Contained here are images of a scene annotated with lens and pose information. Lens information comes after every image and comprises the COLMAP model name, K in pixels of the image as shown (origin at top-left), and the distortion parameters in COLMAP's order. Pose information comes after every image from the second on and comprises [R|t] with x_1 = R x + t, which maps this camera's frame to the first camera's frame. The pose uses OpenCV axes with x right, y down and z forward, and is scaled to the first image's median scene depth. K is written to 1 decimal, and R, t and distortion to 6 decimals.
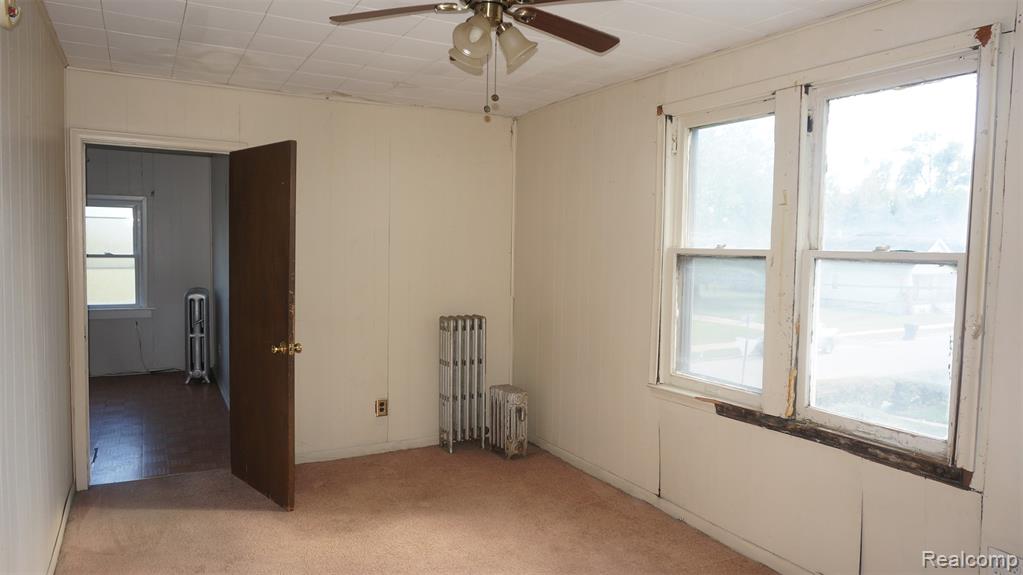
lens RADIAL K [[695.2, 0, 511.8], [0, 695.2, 292.2], [0, 0, 1]] dist [-0.002639, 0.000516]
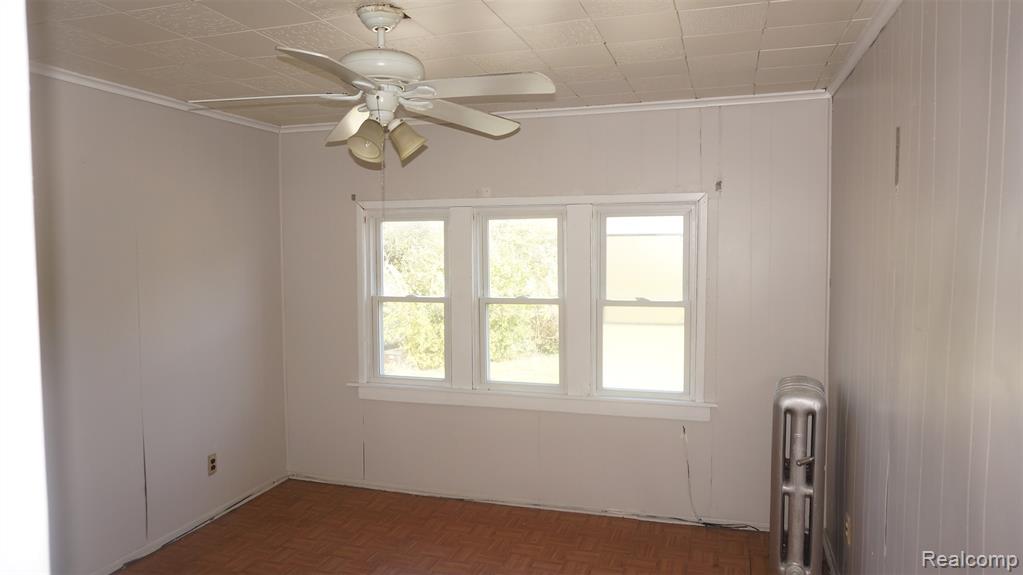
lens RADIAL K [[695.2, 0, 510.5], [0, 695.2, 291.1], [0, 0, 1]] dist [-0.002639, 0.000516]
pose [[0.716327, 0.029662, -0.697134, -0.271237], [-0.030440, 0.999473, 0.011248, -0.066379], [0.697101, 0.013163, 0.716852, 0.534151]]
